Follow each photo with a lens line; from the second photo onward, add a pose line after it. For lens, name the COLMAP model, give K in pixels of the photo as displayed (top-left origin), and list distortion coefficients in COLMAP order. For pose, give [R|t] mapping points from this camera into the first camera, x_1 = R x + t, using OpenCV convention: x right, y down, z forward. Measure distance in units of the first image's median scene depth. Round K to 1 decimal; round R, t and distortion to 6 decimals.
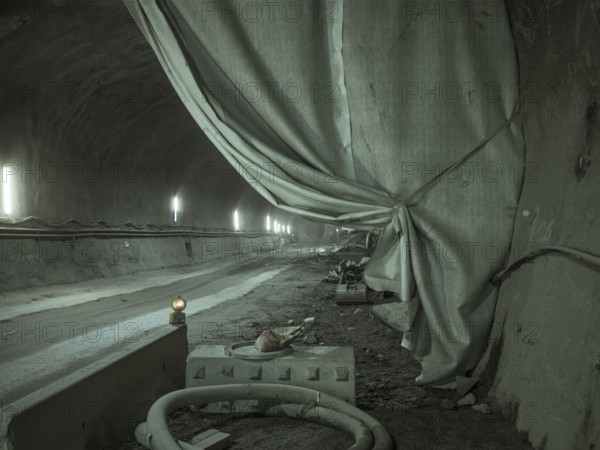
lens RADIAL K [[633.3, 0, 300.0], [0, 633.3, 225.0], [0, 0, 1]] dist [0.008913, -0.006310]
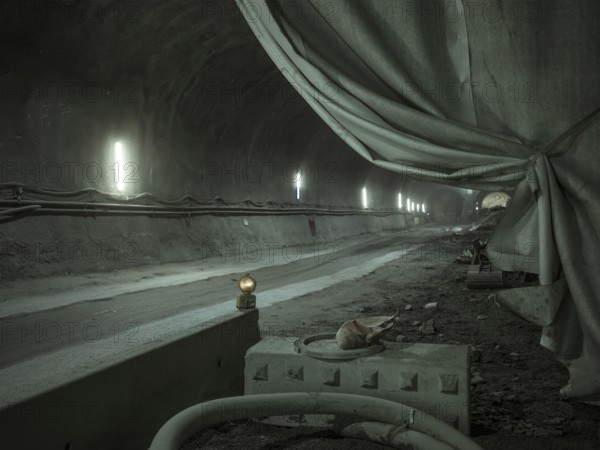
lens RADIAL K [[633.3, 0, 300.0], [0, 633.3, 225.0], [0, 0, 1]] dist [0.008913, -0.006310]
pose [[0.975966, -0.004996, -0.217868, 0.046519], [0.011142, 0.999574, 0.026992, 0.026108], [0.217640, -0.028770, 0.975605, 0.209747]]
